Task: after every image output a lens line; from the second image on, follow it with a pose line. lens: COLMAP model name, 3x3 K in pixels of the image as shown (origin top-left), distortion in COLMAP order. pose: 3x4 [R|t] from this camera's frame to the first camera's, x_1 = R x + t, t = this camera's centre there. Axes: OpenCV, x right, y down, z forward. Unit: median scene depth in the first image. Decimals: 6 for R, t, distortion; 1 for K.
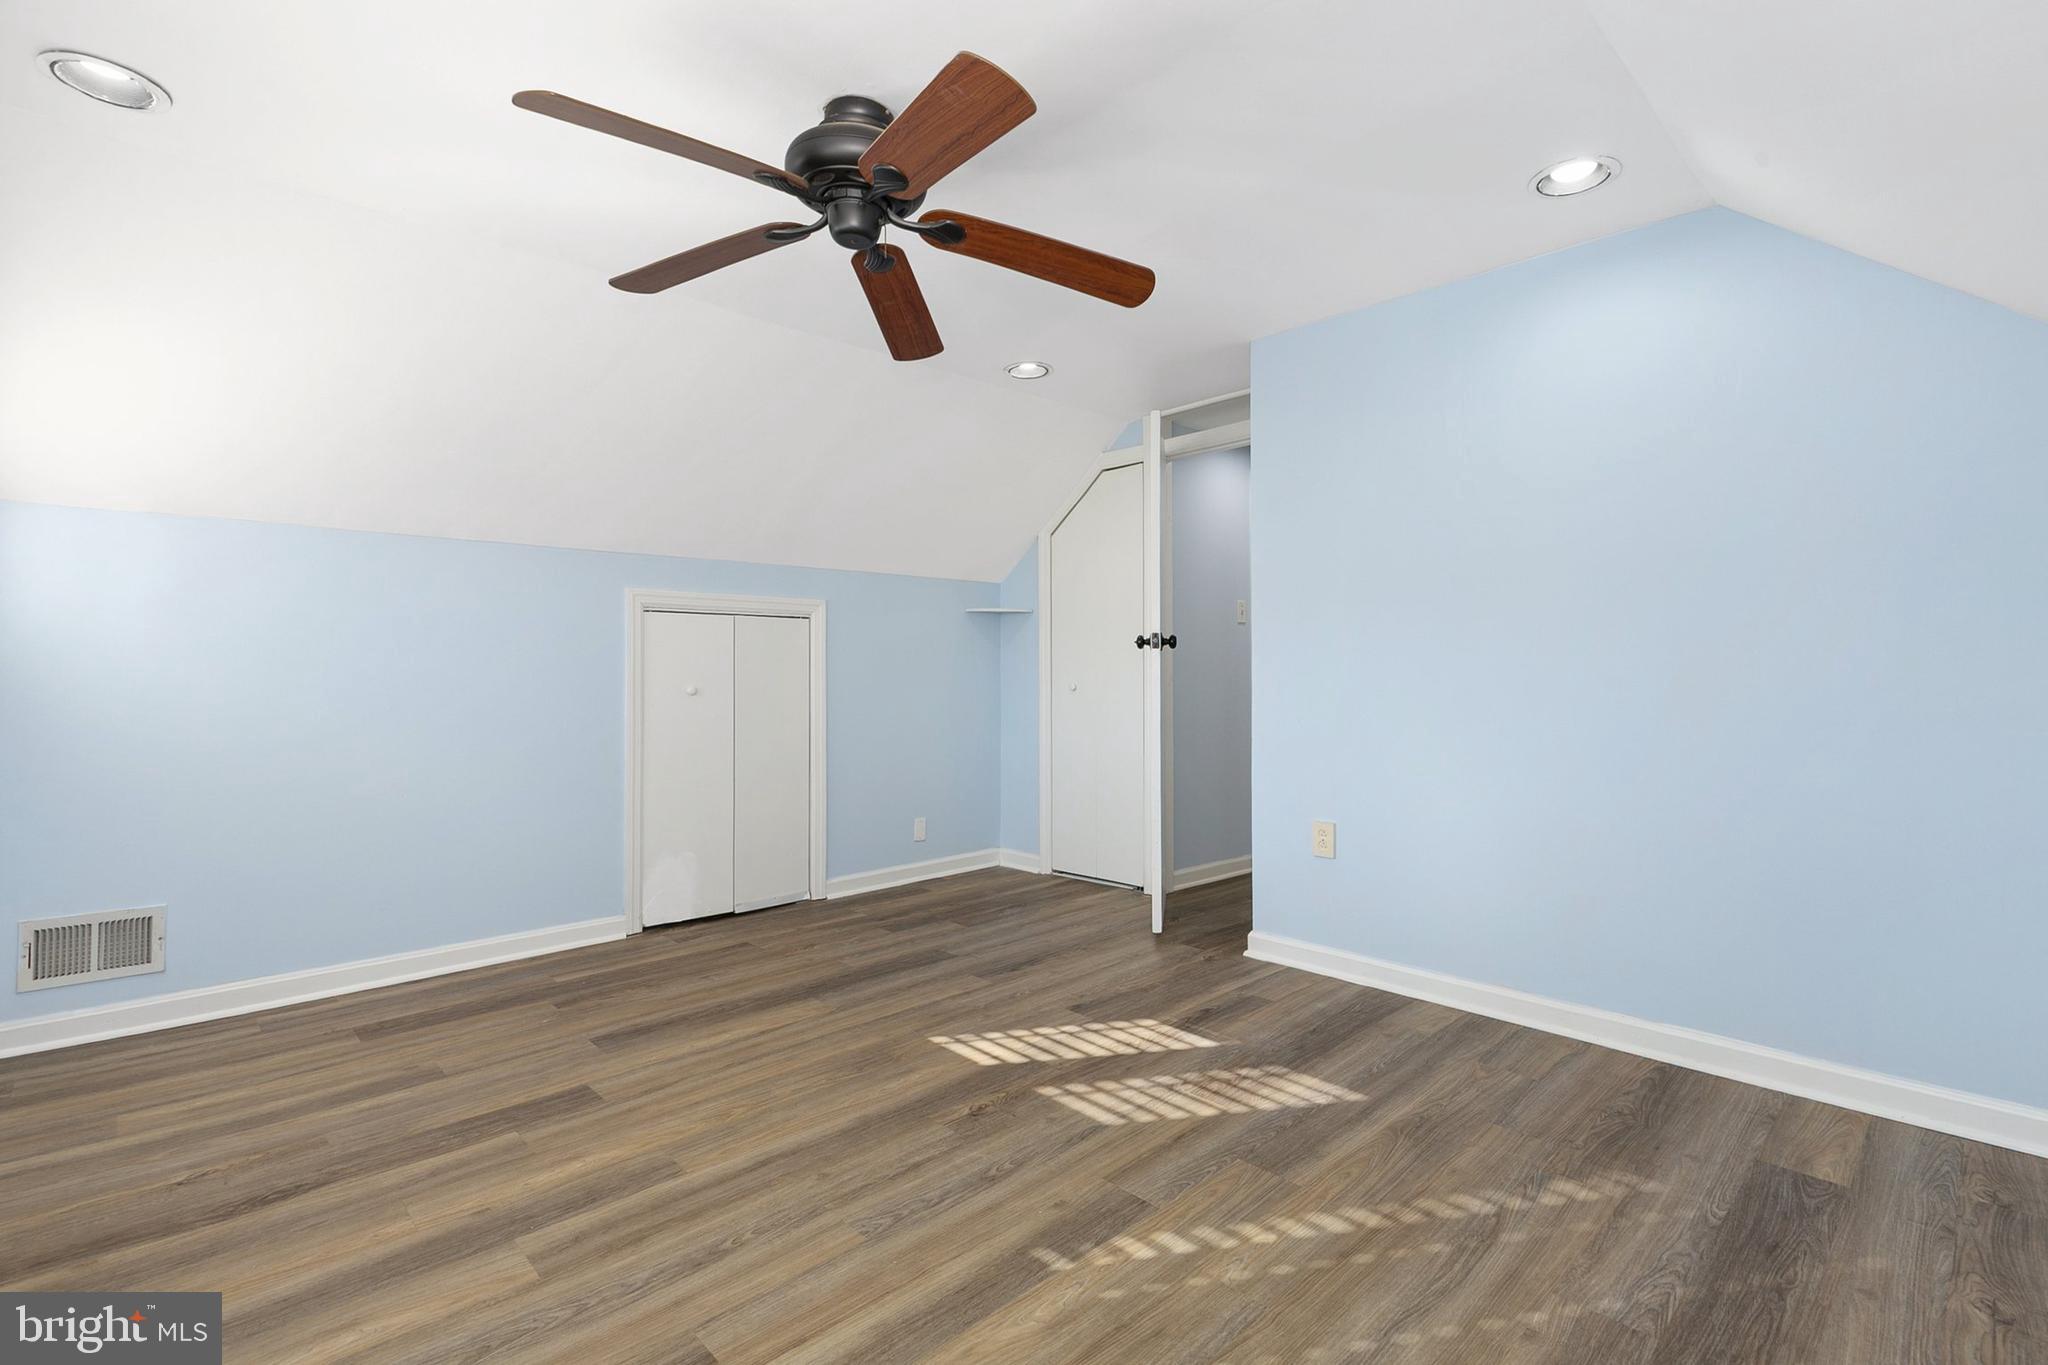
lens RADIAL K [[926.7, 0, 1024.7], [0, 926.7, 683.1], [0, 0, 1]] dist [0.006965, -0.001367]
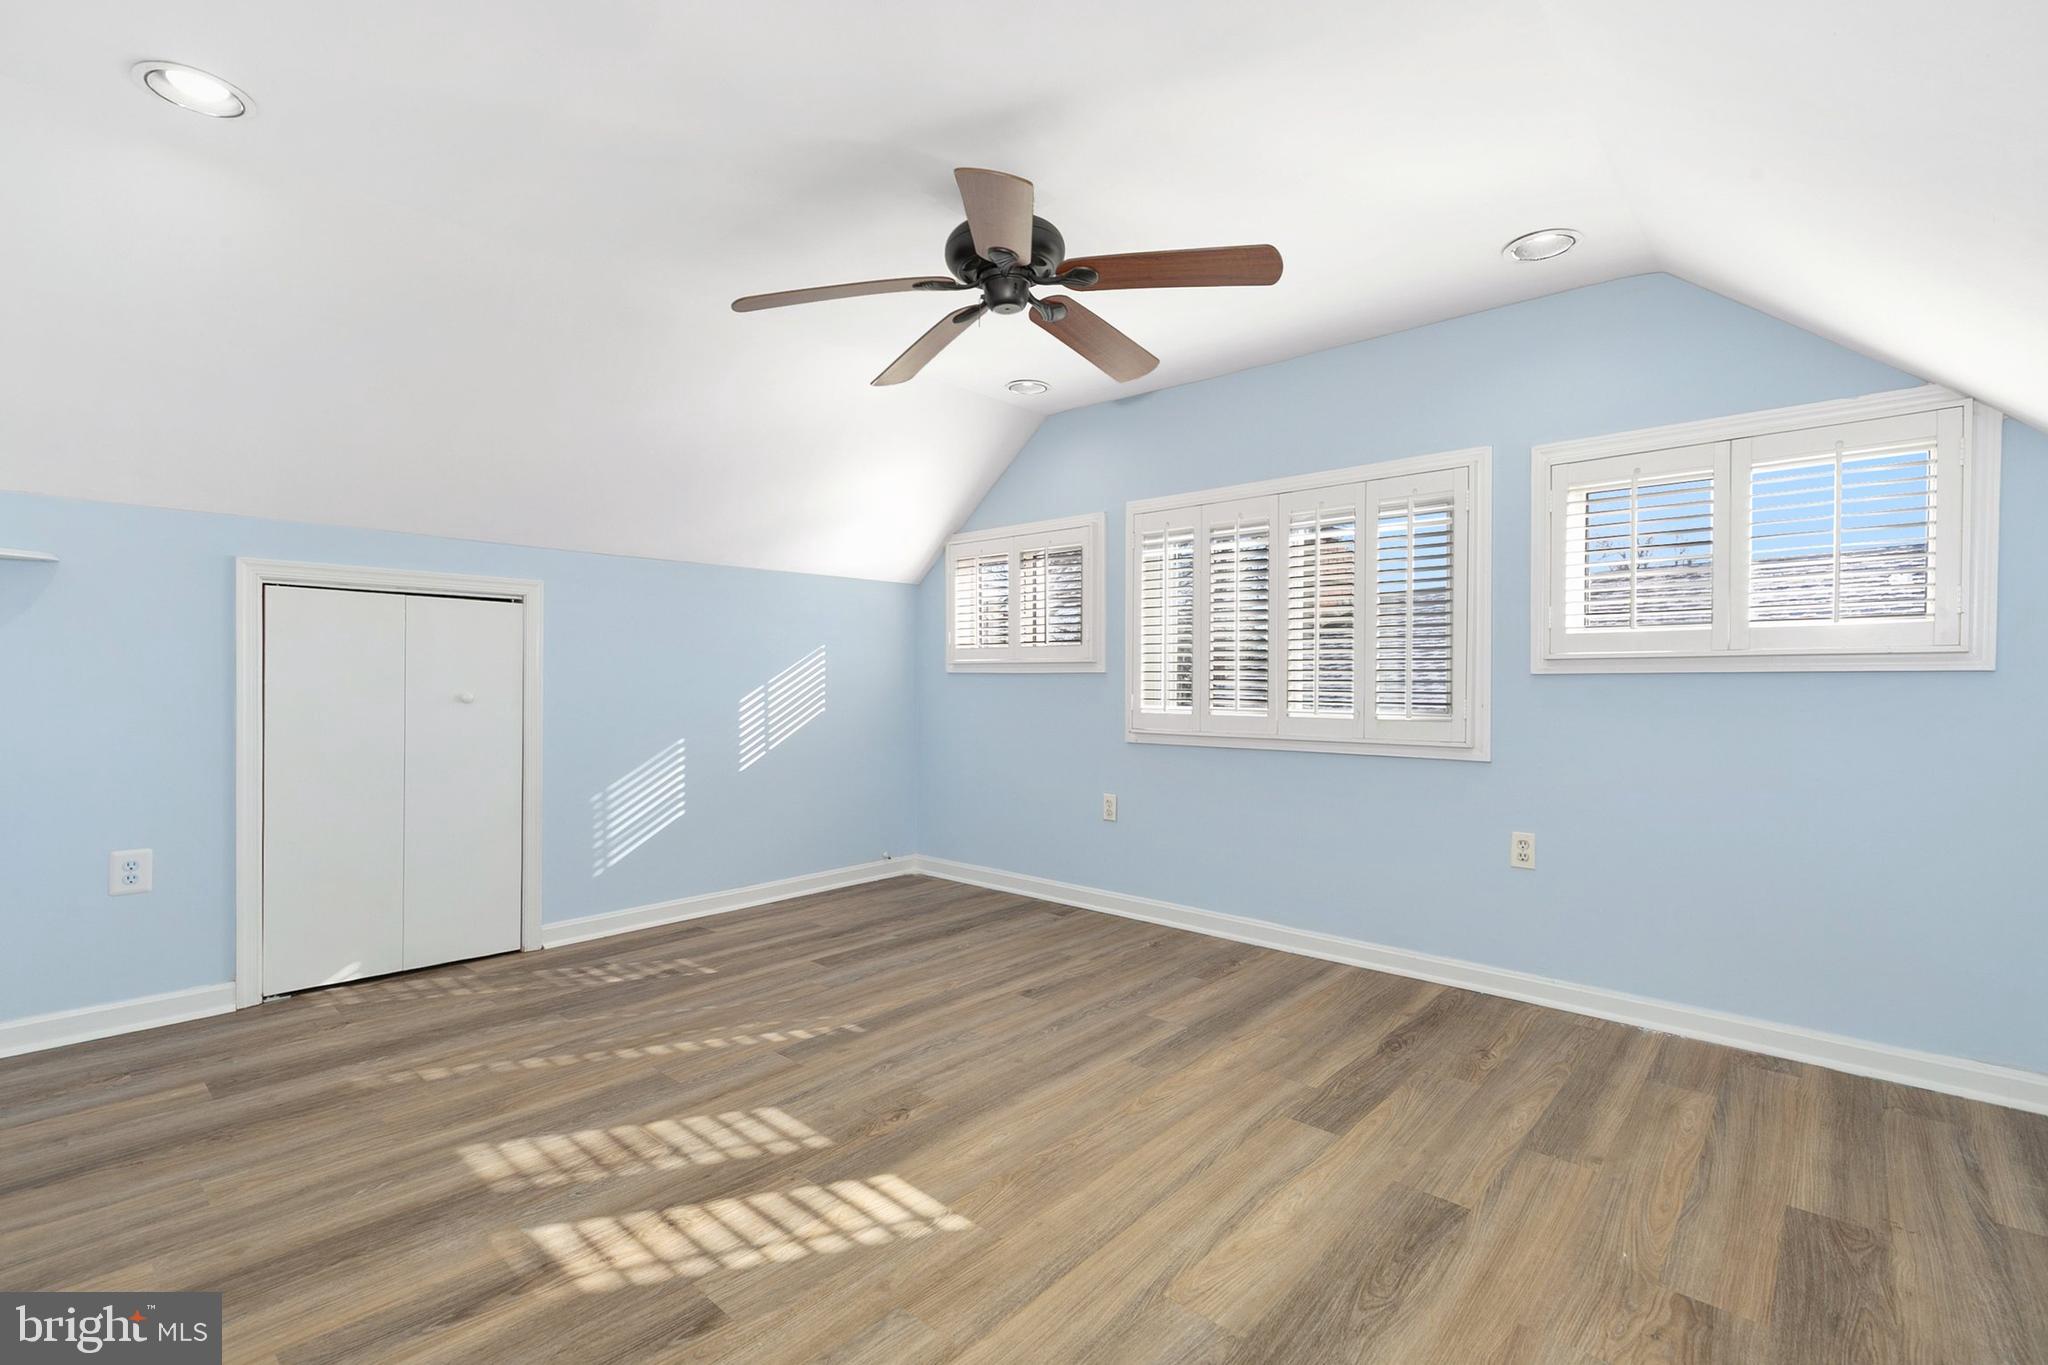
lens RADIAL K [[926.7, 0, 1023.4], [0, 926.7, 679.3], [0, 0, 1]] dist [0.006965, -0.001367]
pose [[-0.996933, -0.003044, -0.078196, -0.101184], [-0.003448, 0.999981, 0.005028, -0.010768], [0.078179, 0.005282, -0.996925, 1.930385]]
